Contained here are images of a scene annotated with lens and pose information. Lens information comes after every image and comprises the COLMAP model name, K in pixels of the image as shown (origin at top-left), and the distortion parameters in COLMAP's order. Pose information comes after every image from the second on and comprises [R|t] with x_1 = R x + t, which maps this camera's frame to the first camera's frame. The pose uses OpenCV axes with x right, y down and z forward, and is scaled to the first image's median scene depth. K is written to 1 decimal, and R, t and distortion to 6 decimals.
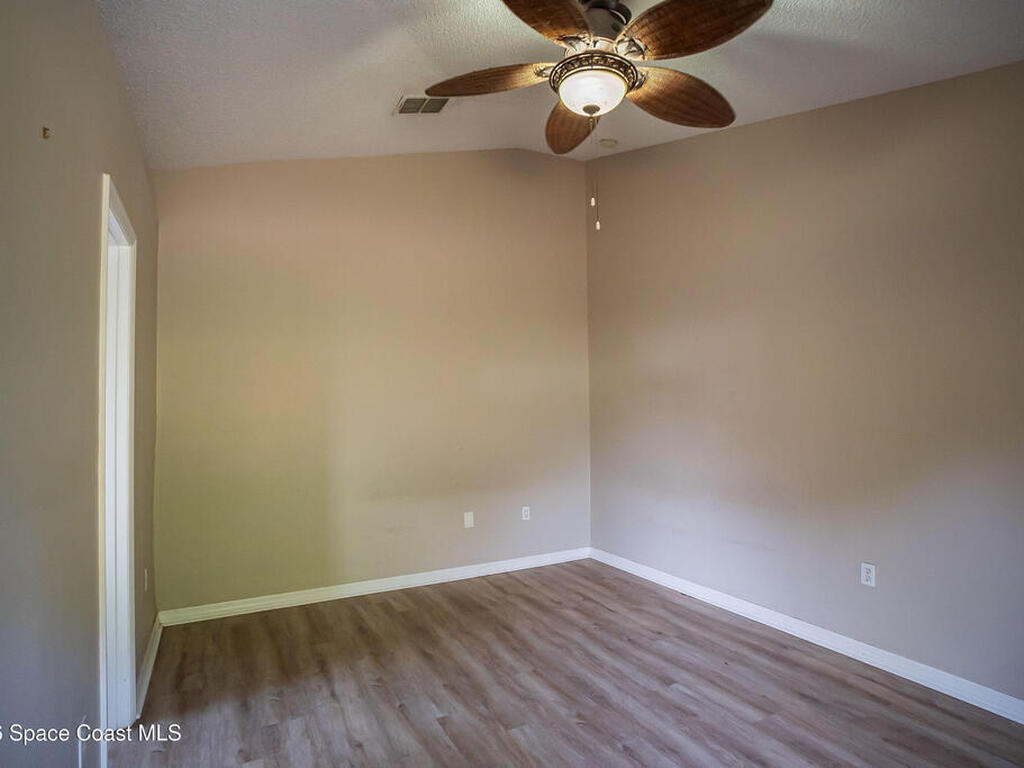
lens RADIAL K [[563.7, 0, 509.0], [0, 563.7, 389.8], [0, 0, 1]] dist [-0.077026, 0.030822]
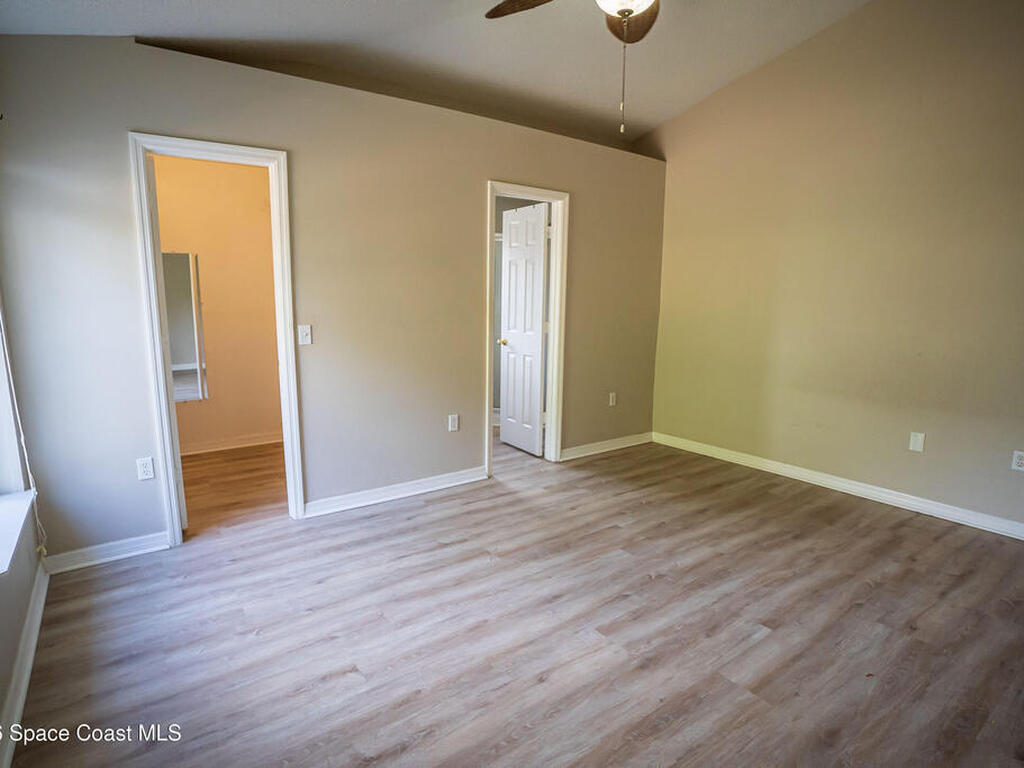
lens RADIAL K [[563.7, 0, 509.0], [0, 563.7, 389.8], [0, 0, 1]] dist [-0.077026, 0.030822]
pose [[0.137387, 0.174772, -0.974977, 0.908793], [0.011360, 0.983968, 0.177984, 0.008988], [0.990452, -0.035528, 0.133199, 0.443552]]
